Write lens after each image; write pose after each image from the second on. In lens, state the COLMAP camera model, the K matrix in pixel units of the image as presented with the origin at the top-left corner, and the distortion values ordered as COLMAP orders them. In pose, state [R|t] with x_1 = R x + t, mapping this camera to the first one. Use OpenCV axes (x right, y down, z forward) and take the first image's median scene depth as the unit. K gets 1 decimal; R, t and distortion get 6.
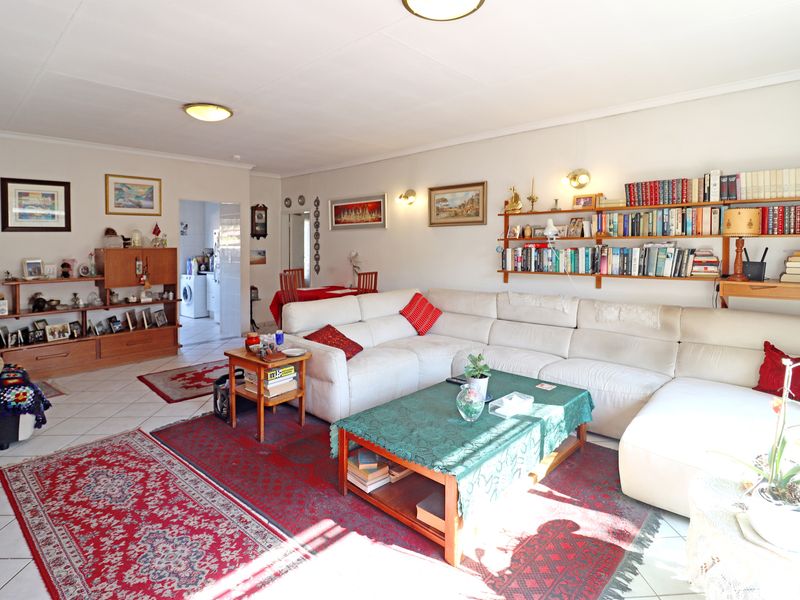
lens RADIAL K [[445.5, 0, 443.7], [0, 445.5, 239.6], [0, 0, 1]] dist [0.001919, -0.006954]
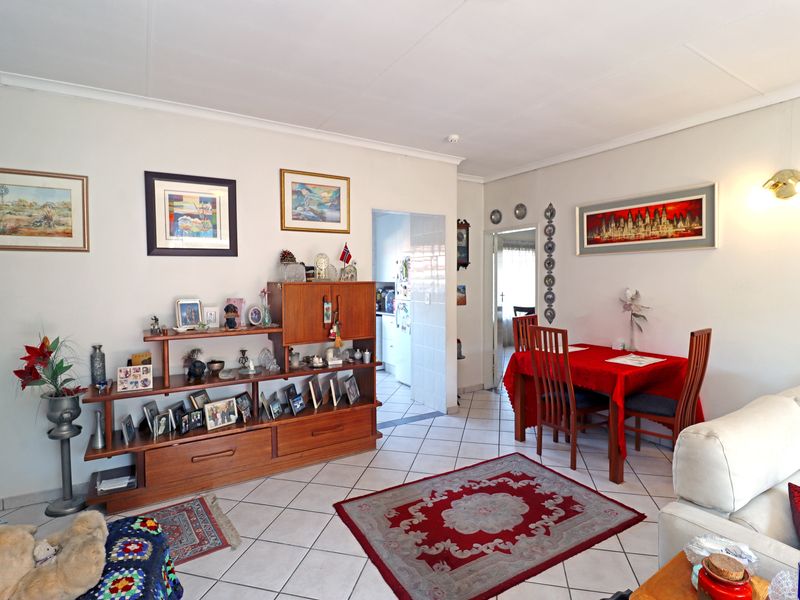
lens RADIAL K [[427.6, 0, 404.9], [0, 427.6, 281.2], [0, 0, 1]] dist [-0.001733, -0.000875]
pose [[0.947162, 0.004484, -0.320724, -0.391726], [0.000901, 0.999861, 0.016640, 0.008205], [0.320754, -0.016049, 0.947026, 0.469575]]
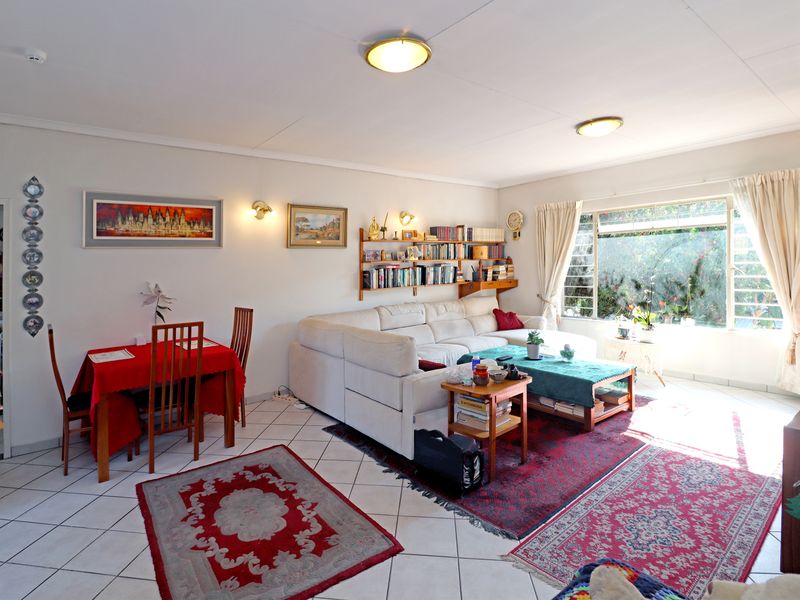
lens RADIAL K [[407.8, 0, 402.6], [0, 407.8, 272.8], [0, 0, 1]] dist [-0.013182, -0.000589]
pose [[0.200090, -0.023012, 0.979507, -0.877353], [0.012930, 0.999699, 0.020845, 0.006702], [-0.979692, 0.008494, 0.200327, 0.709016]]
